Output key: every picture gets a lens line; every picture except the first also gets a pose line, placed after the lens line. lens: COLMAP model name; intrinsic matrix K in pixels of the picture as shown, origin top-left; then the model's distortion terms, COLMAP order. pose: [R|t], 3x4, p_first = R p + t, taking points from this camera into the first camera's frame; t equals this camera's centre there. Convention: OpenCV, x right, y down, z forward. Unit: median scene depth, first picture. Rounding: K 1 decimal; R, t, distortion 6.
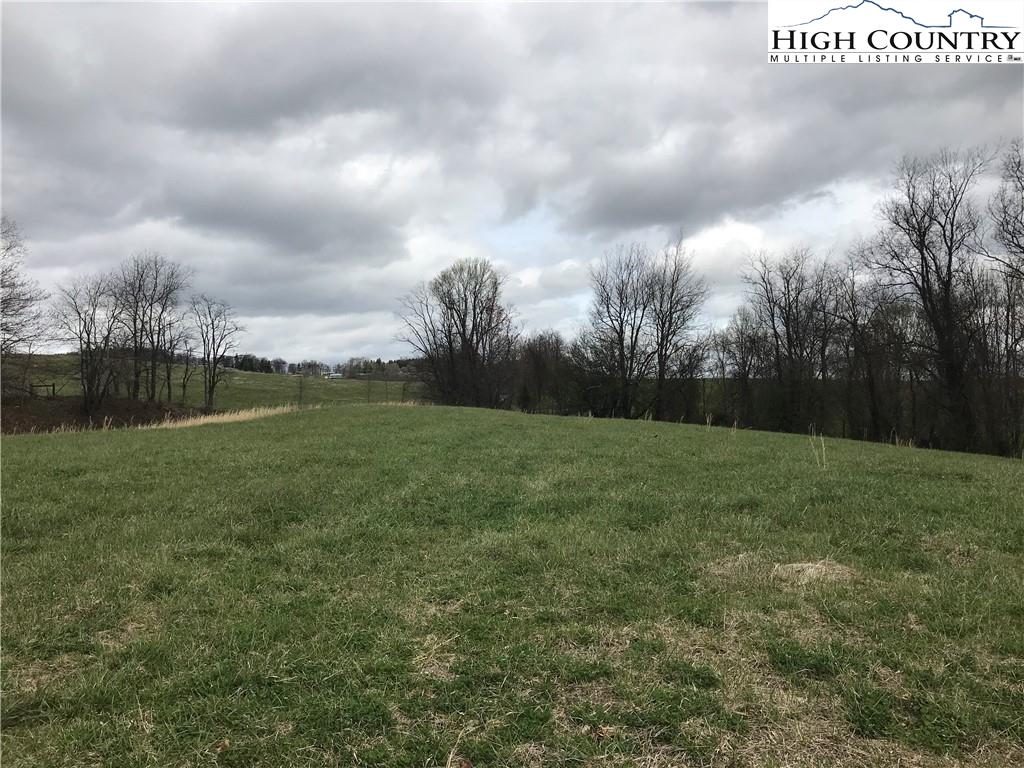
lens RADIAL K [[819.8, 0, 508.8], [0, 819.8, 373.3], [0, 0, 1]] dist [0.012571, -0.031482]
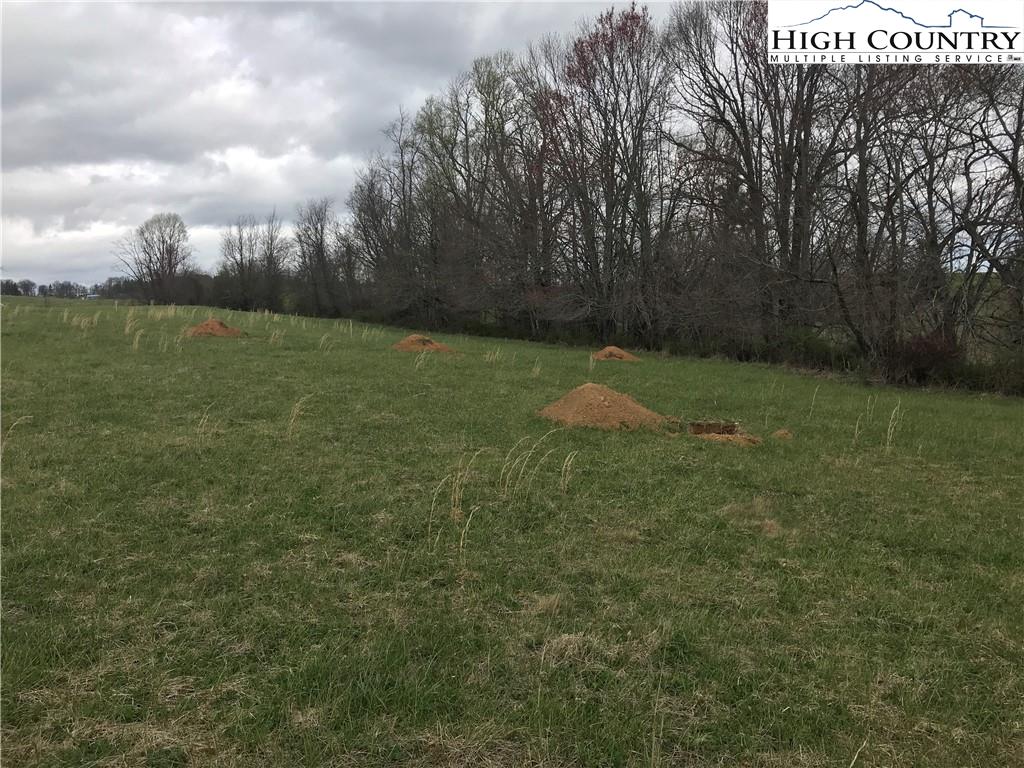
lens RADIAL K [[819.8, 0, 513.6], [0, 819.8, 382.9], [0, 0, 1]] dist [0.012571, -0.031482]
pose [[0.966041, -0.056854, 0.252057, 0.597902], [0.026934, 0.992335, 0.120603, 0.028394], [-0.256982, -0.109719, 0.960168, -2.280284]]
